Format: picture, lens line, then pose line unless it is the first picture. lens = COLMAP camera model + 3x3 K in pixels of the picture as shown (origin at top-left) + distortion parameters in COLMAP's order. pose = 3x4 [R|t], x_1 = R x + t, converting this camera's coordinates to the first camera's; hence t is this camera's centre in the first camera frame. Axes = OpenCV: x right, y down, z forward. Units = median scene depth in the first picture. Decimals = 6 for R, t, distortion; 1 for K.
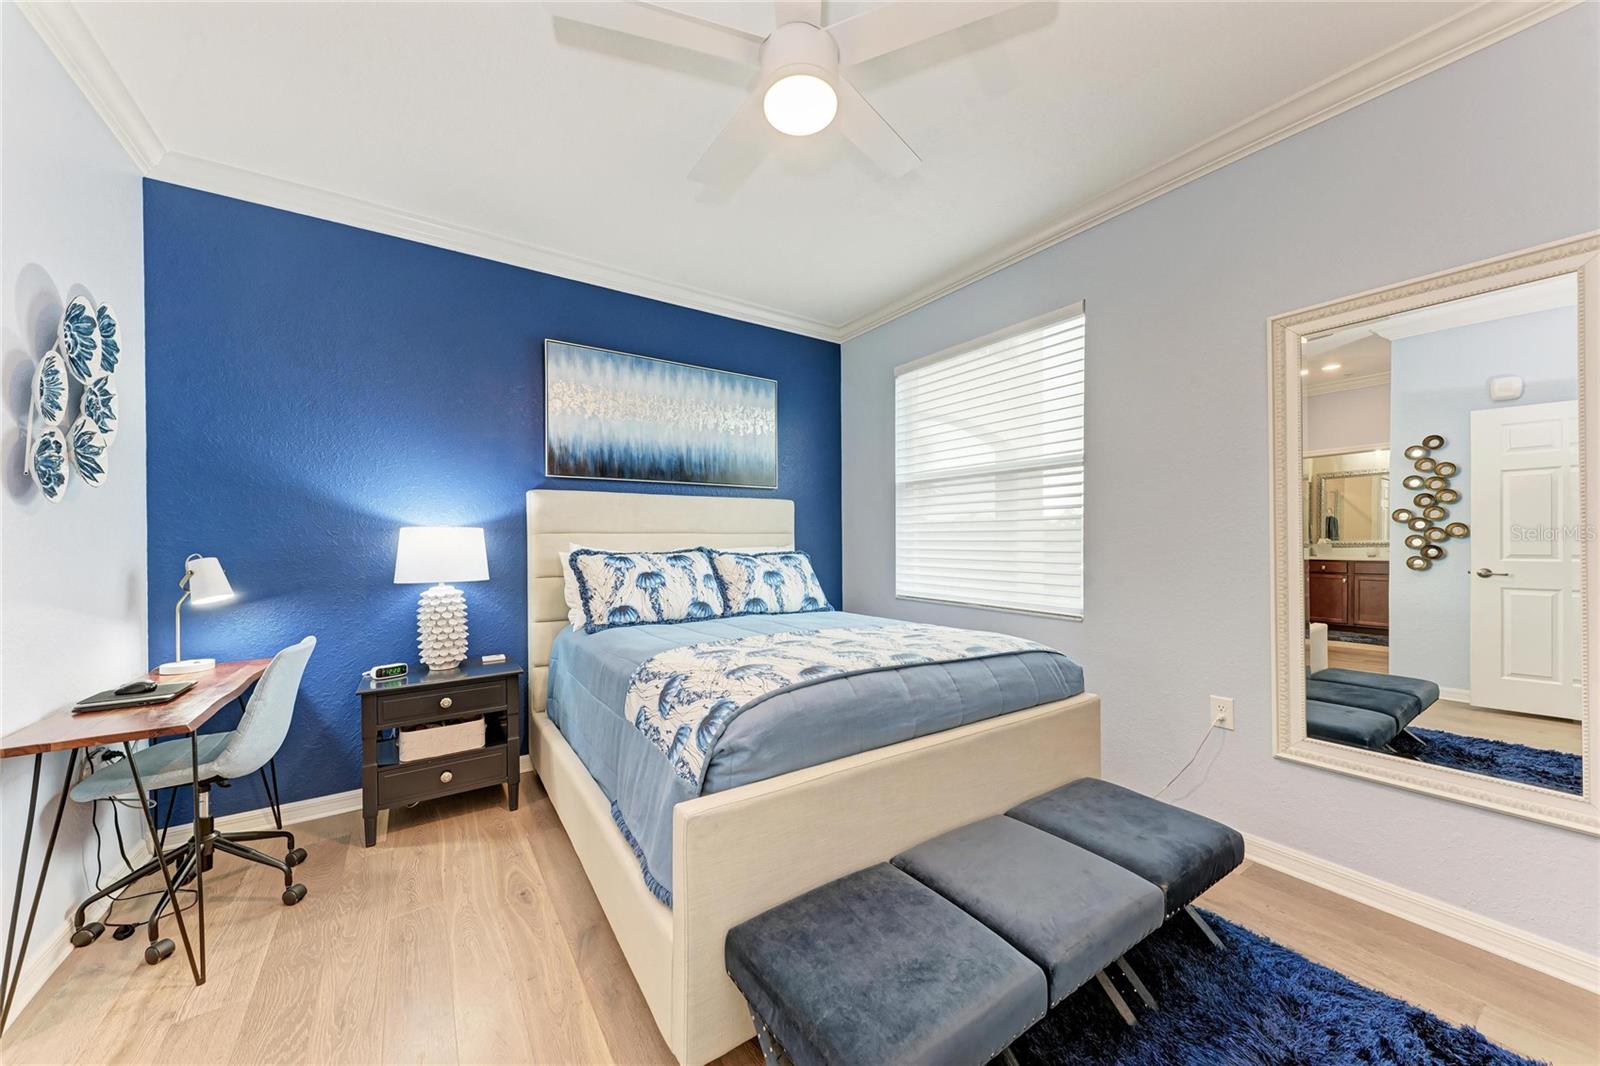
lens RADIAL K [[569.9, 0, 803.1], [0, 569.9, 532.6], [0, 0, 1]] dist [0.008516, -0.002876]
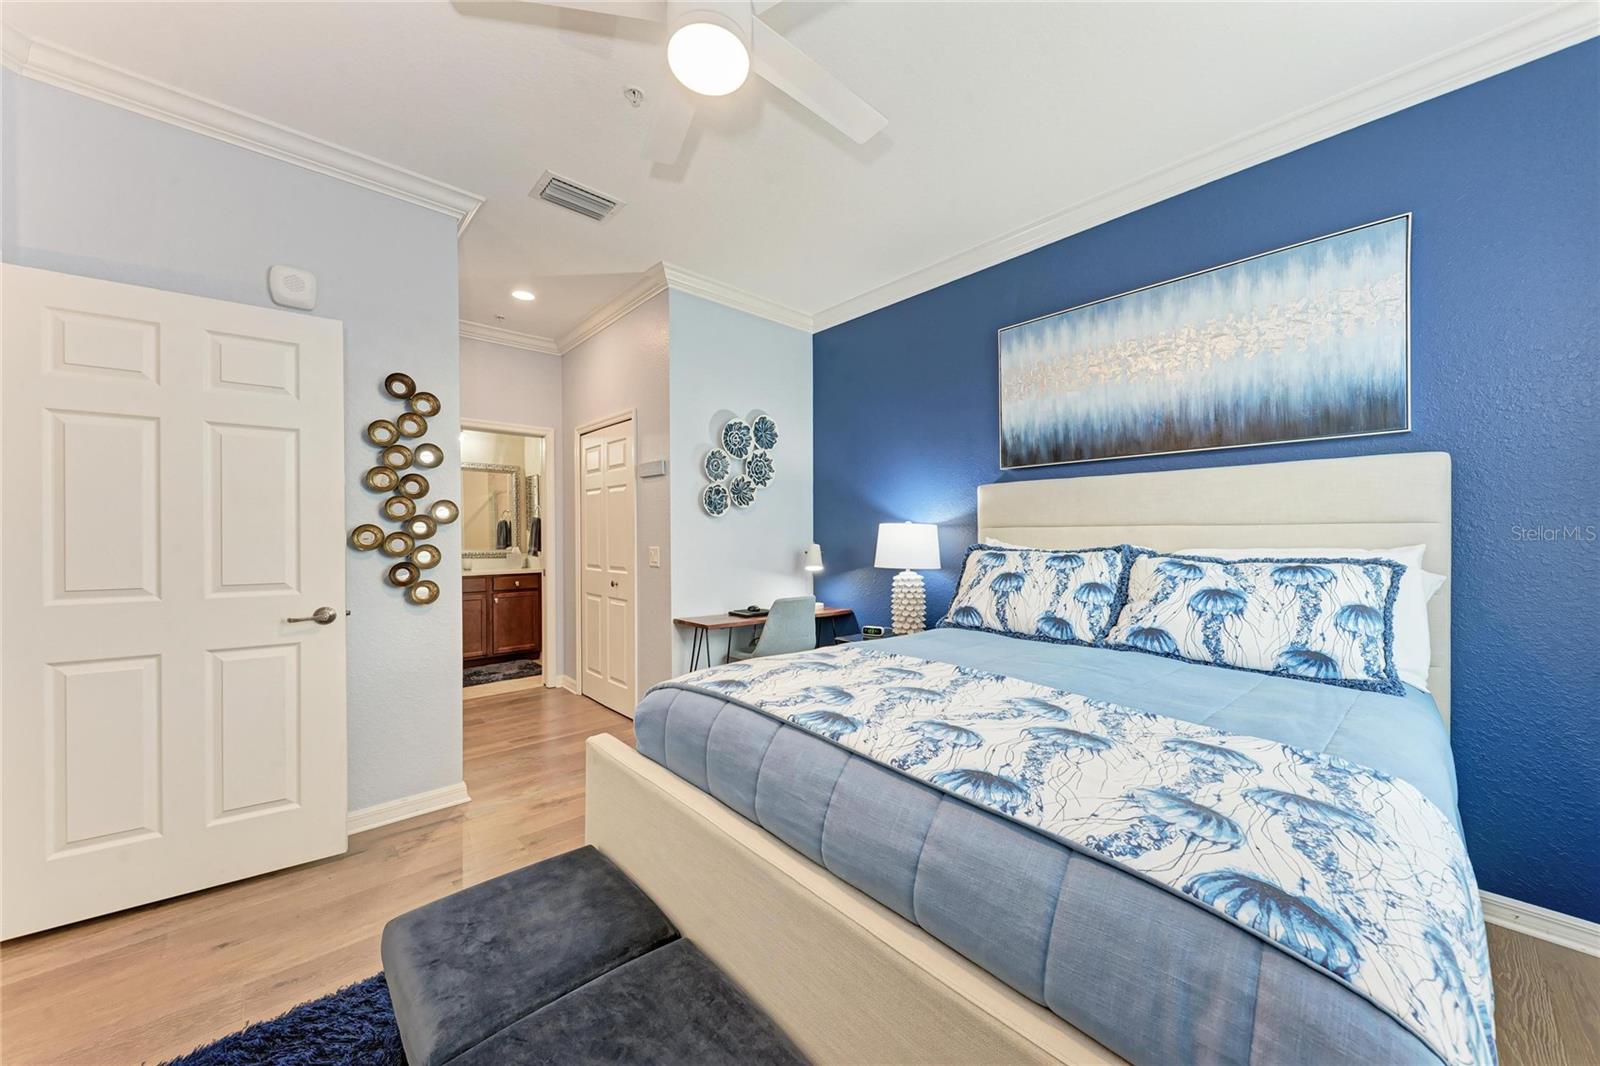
lens RADIAL K [[569.9, 0, 800.1], [0, 569.9, 538.0], [0, 0, 1]] dist [0.008516, -0.002876]
pose [[0.143630, 0.009567, -0.989585, 0.470852], [0.011261, 0.999873, 0.011301, 0.003757], [0.989567, -0.012767, 0.143504, 0.512550]]
